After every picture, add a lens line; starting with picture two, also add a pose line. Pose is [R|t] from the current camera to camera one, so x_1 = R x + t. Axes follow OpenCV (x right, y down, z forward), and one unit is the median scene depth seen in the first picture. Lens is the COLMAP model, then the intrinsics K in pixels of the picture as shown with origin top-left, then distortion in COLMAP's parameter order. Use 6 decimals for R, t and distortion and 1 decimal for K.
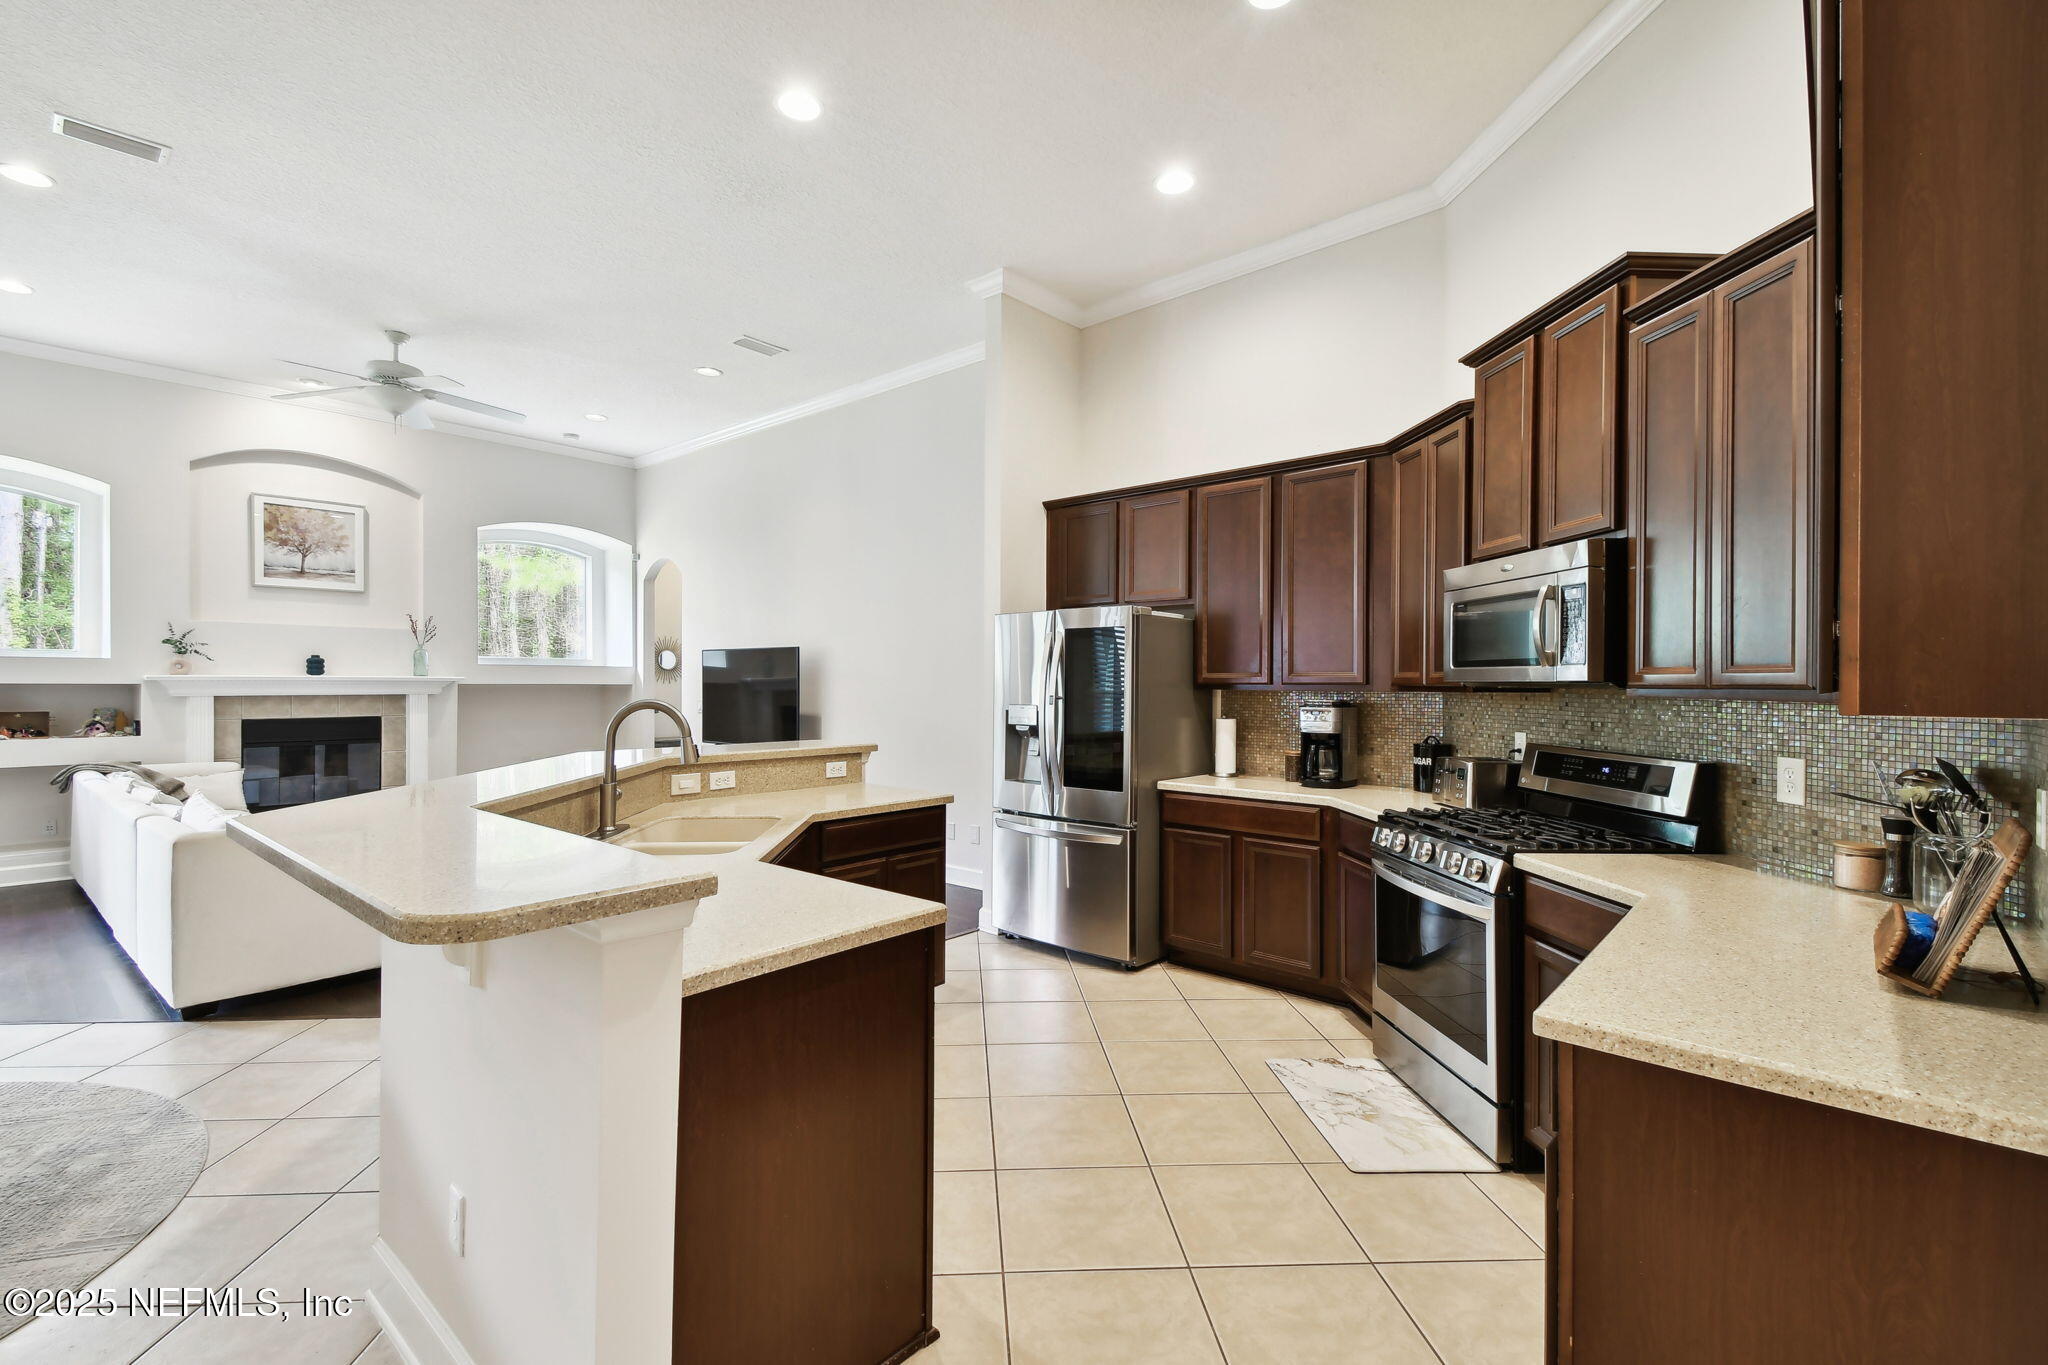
lens RADIAL K [[902.6, 0, 1024.0], [0, 902.6, 682.5], [0, 0, 1]] dist [0.047407, 0.000123]
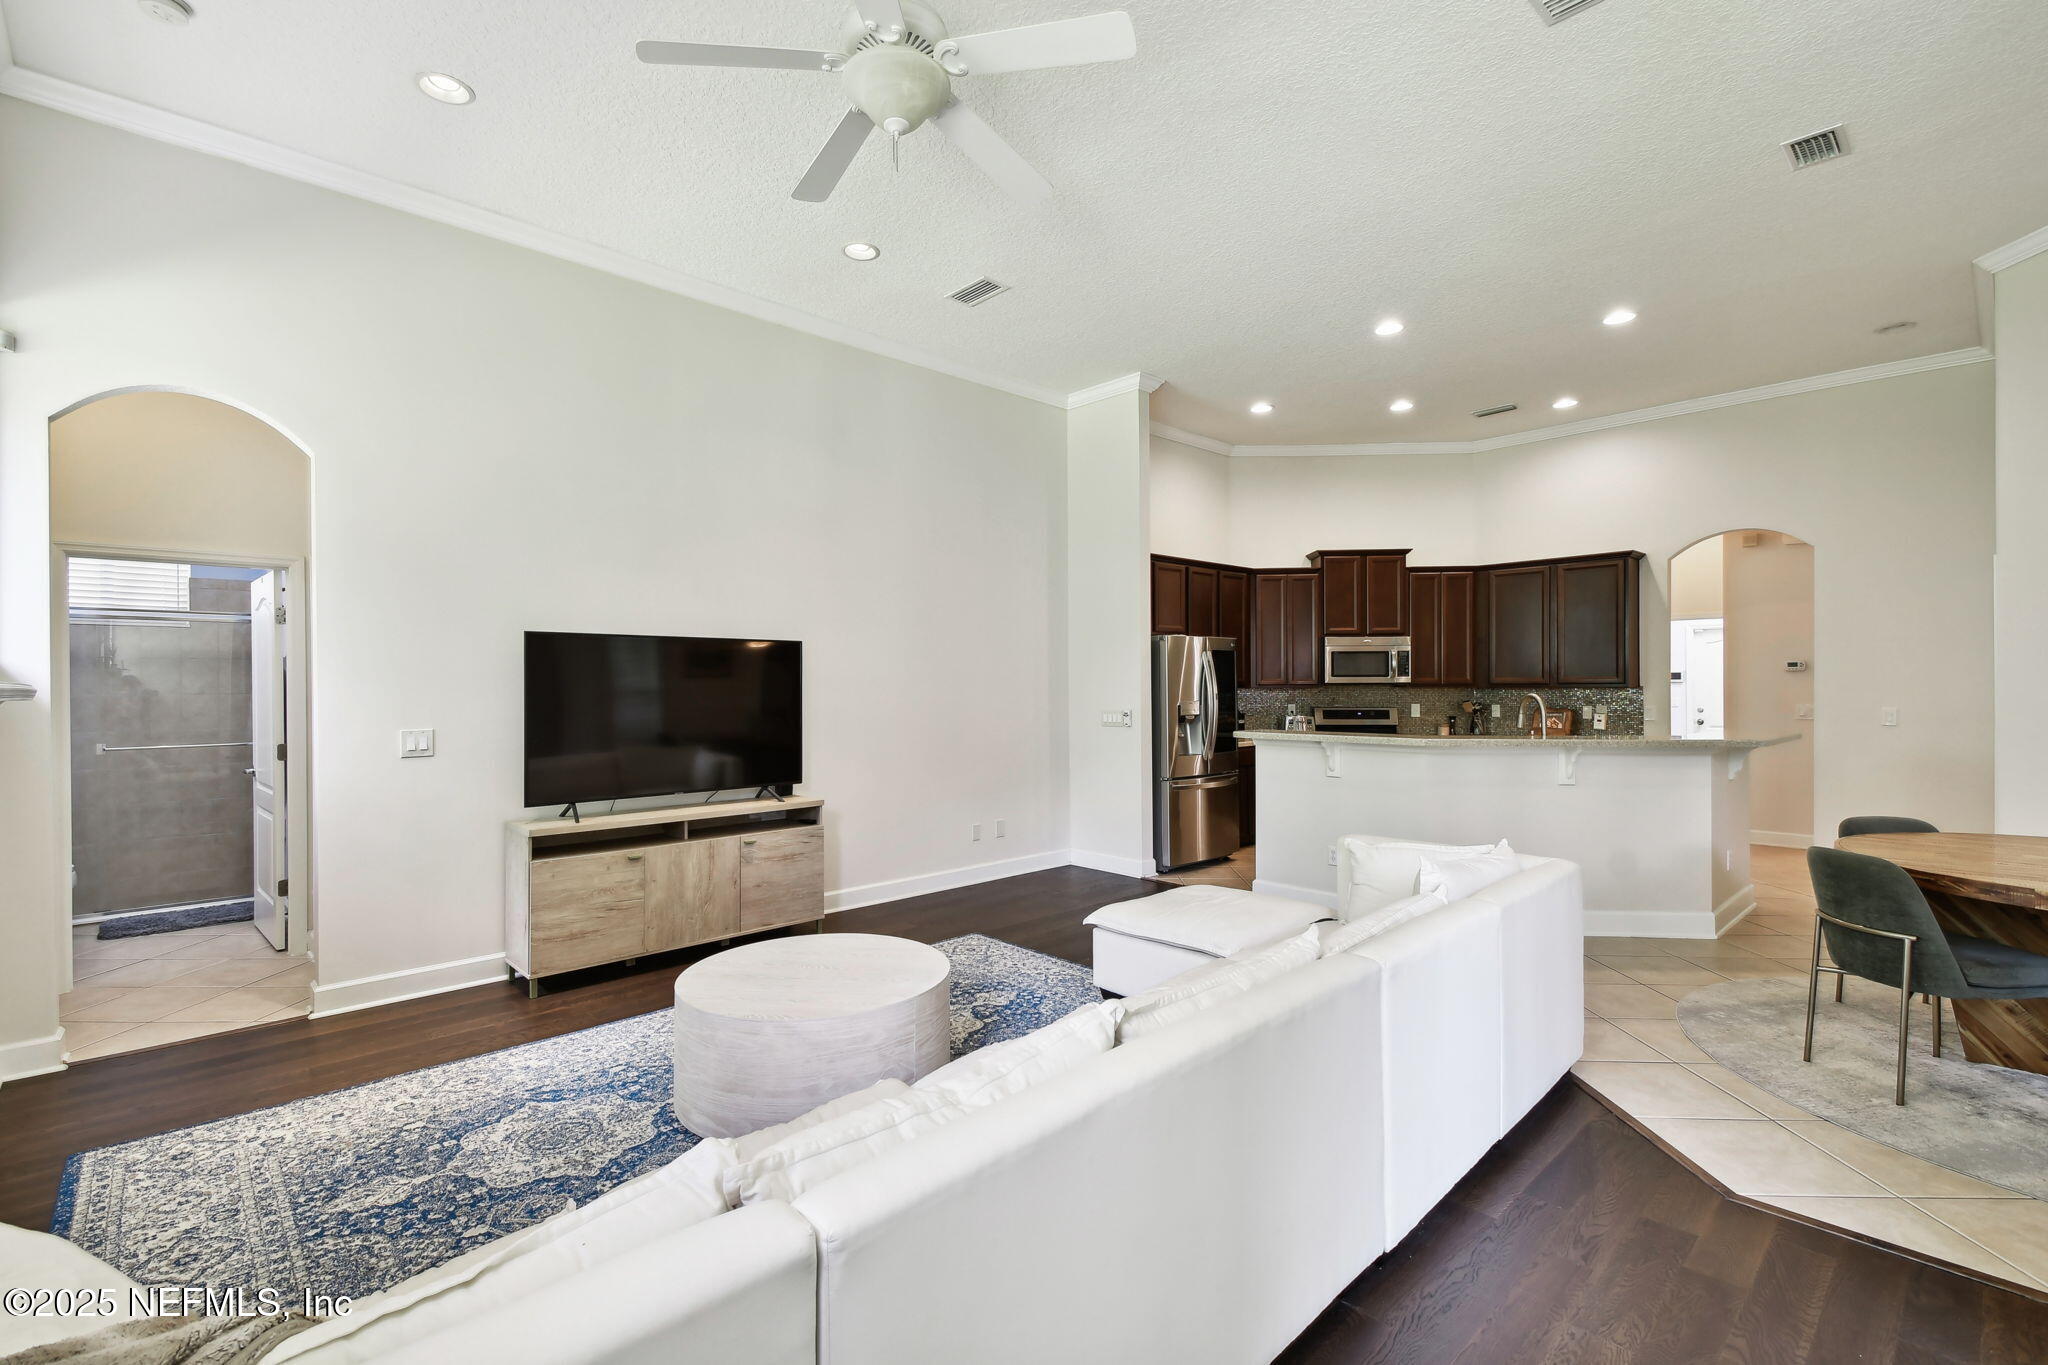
lens RADIAL K [[902.6, 0, 1024.0], [0, 902.6, 682.5], [0, 0, 1]] dist [0.047407, 0.000123]
pose [[0.090720, -0.003005, 0.995872, -1.579496], [0.005605, 0.999981, 0.002507, -0.009927], [-0.995861, 0.005354, 0.090735, 1.241108]]
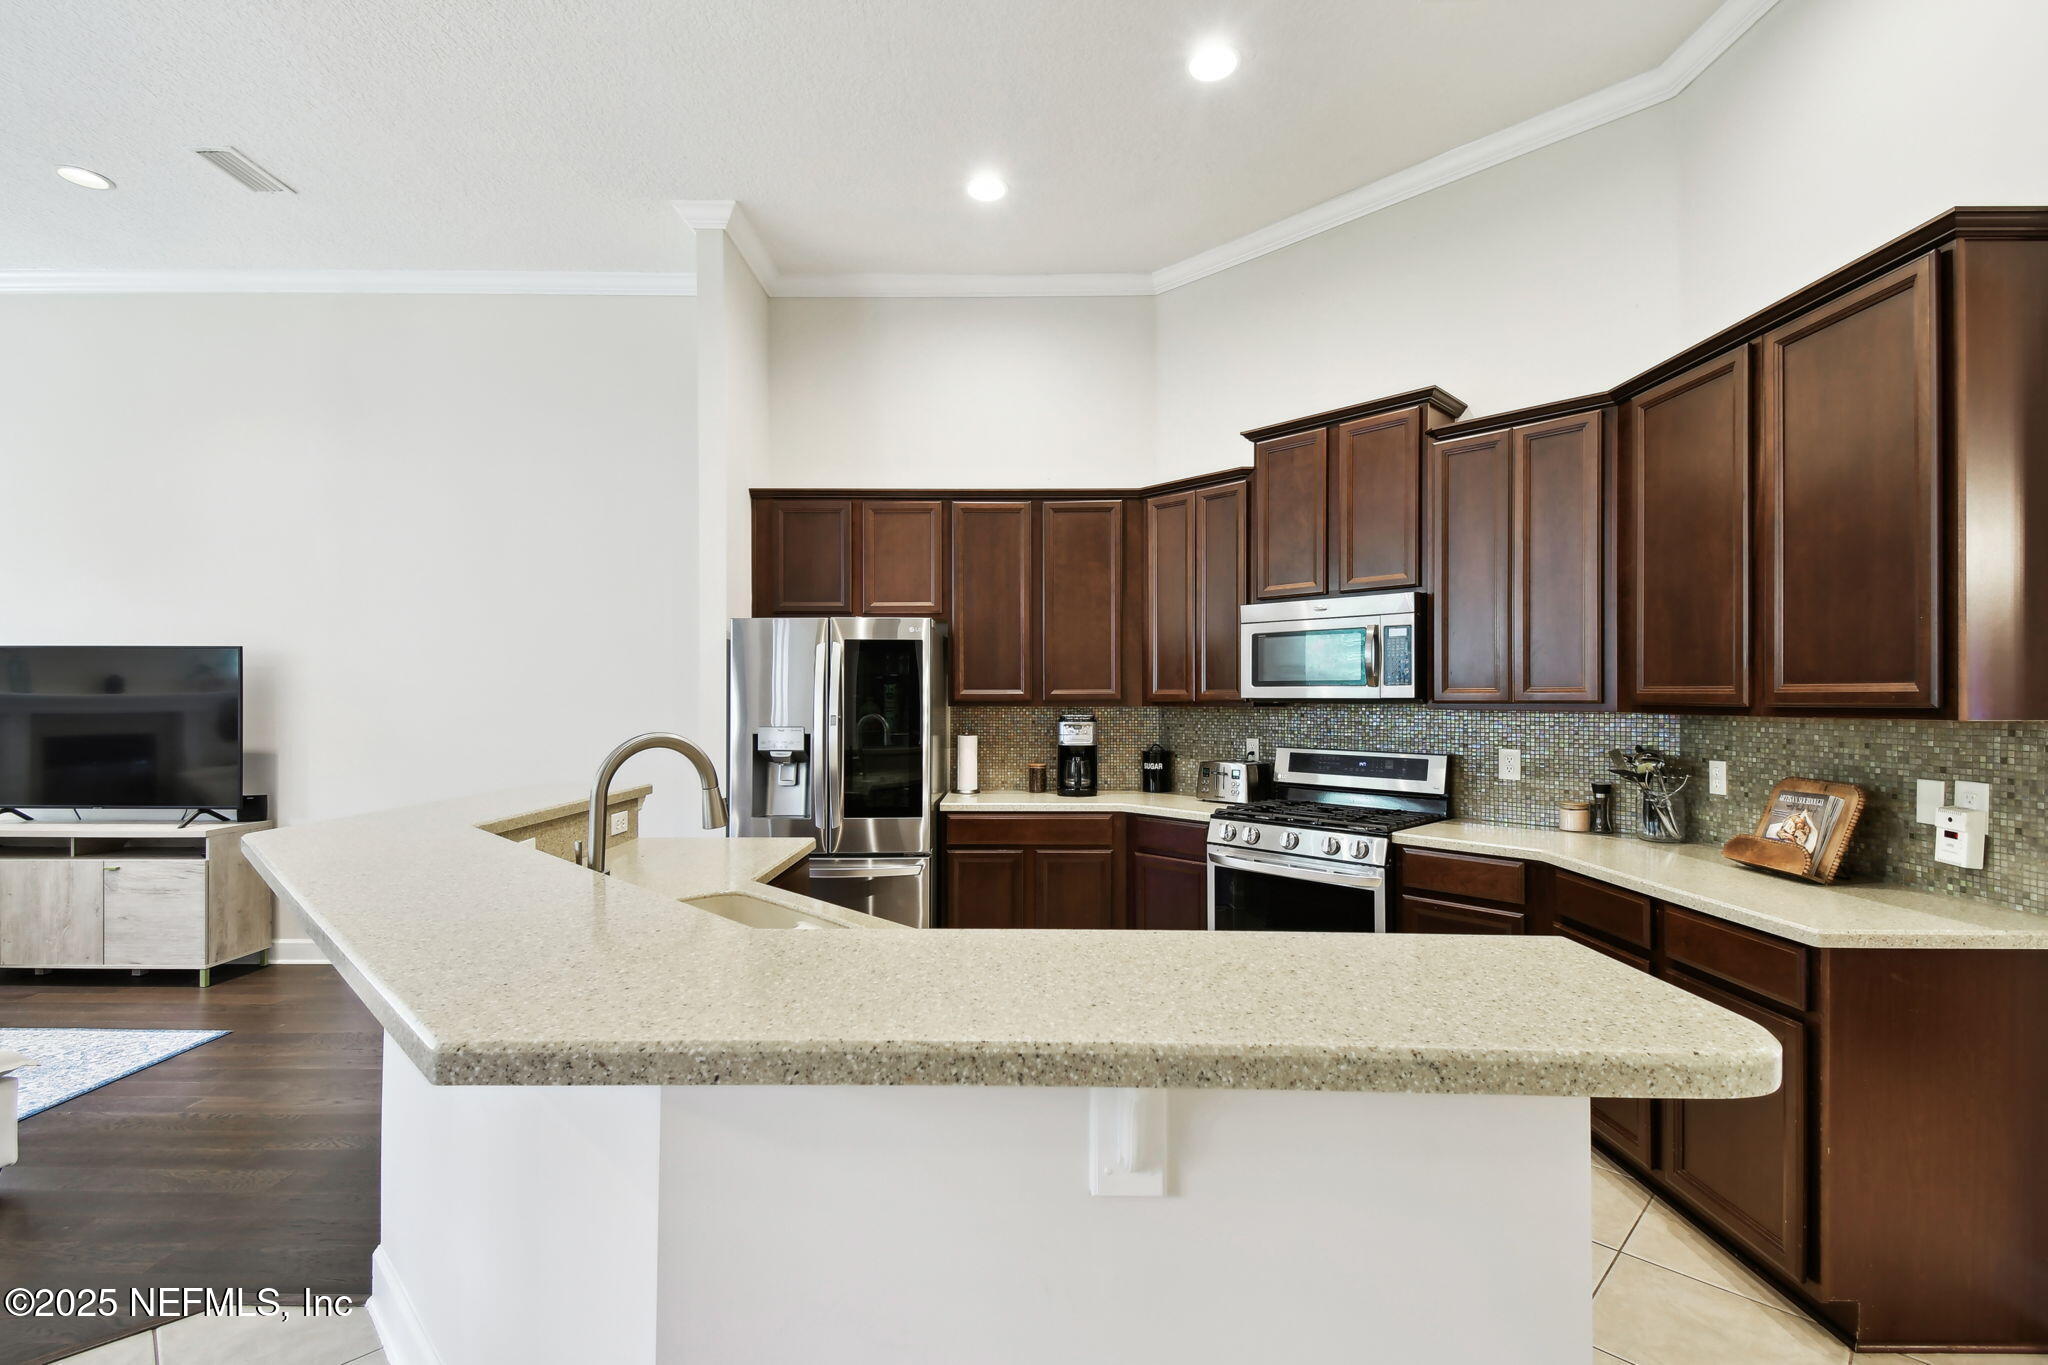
lens RADIAL K [[899.9, 0, 1018.1], [0, 899.9, 683.6], [0, 0, 1]] dist [0.050180, -0.025909]
pose [[0.752999, 0.006458, 0.657990, -0.423968], [0.002738, 0.999912, -0.012947, -0.004277], [-0.658016, 0.011551, 0.752916, 0.236705]]
